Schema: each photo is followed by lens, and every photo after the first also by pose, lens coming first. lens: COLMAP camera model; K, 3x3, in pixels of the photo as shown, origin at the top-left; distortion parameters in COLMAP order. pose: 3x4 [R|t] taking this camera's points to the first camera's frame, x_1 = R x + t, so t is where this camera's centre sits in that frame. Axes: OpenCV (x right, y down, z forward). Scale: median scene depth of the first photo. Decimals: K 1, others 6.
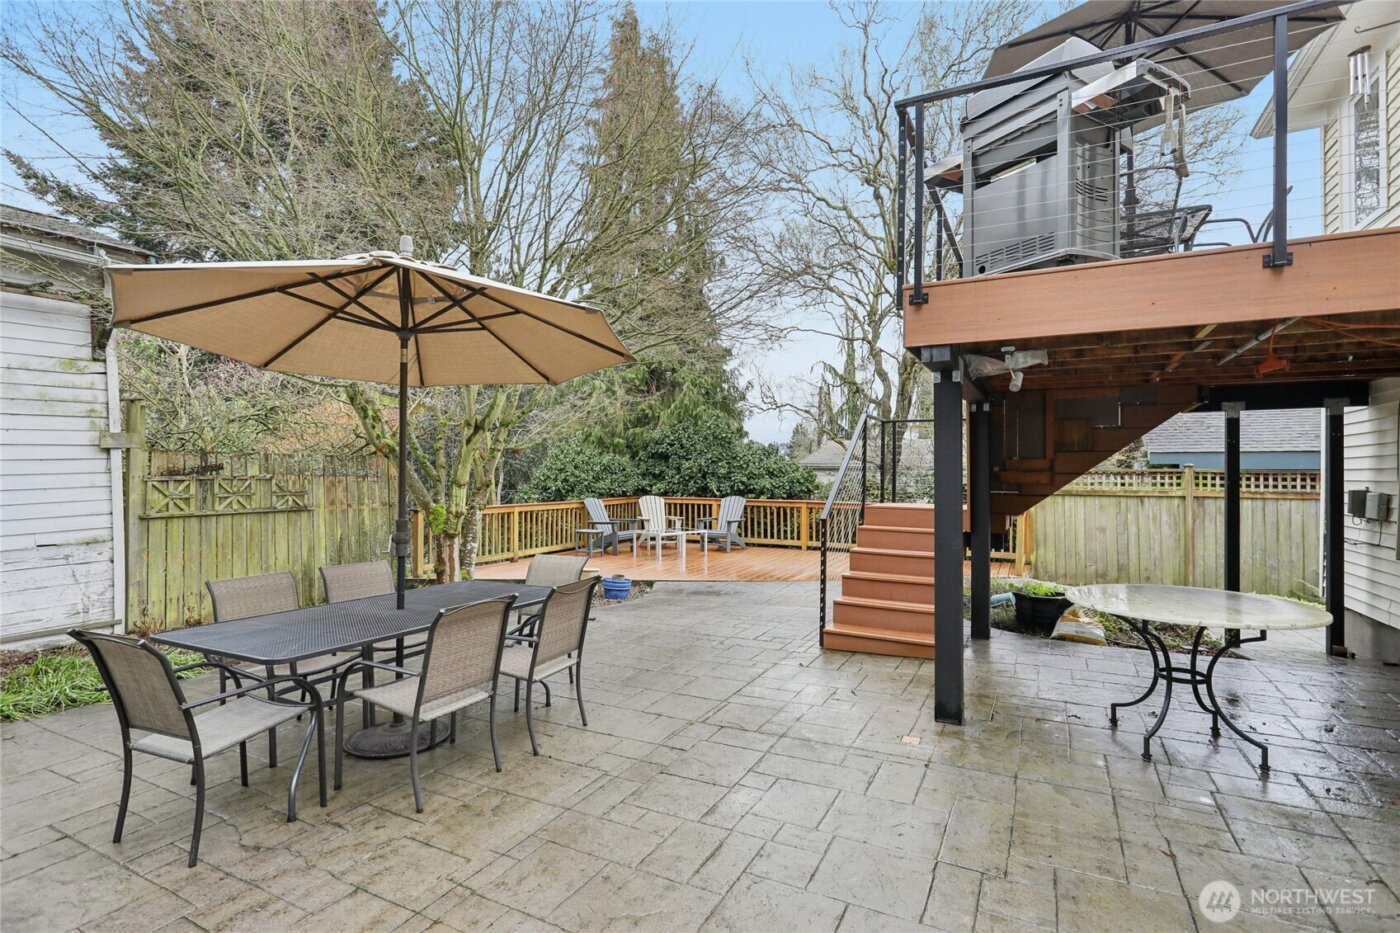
lens RADIAL K [[652.7, 0, 702.1], [0, 652.7, 466.0], [0, 0, 1]] dist [0.002649, 0.001154]
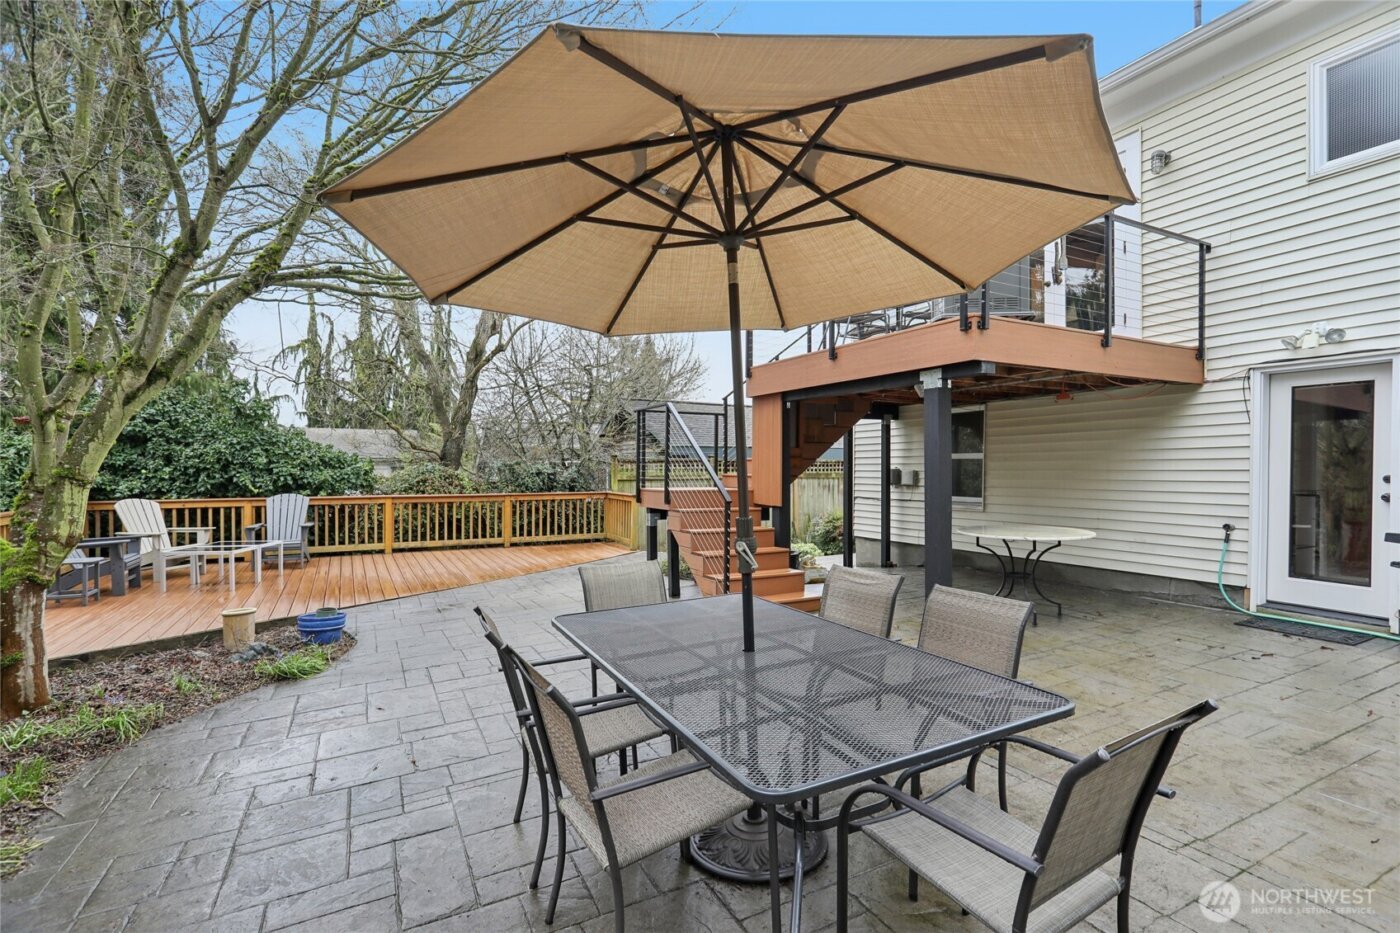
lens RADIAL K [[652.7, 0, 700.0], [0, 652.7, 467.5], [0, 0, 1]] dist [0.002649, 0.001154]
pose [[0.581204, -0.008478, 0.813713, -0.293174], [-0.002435, 0.999923, 0.012157, 0.005711], [-0.813754, -0.009047, 0.581139, 0.180598]]
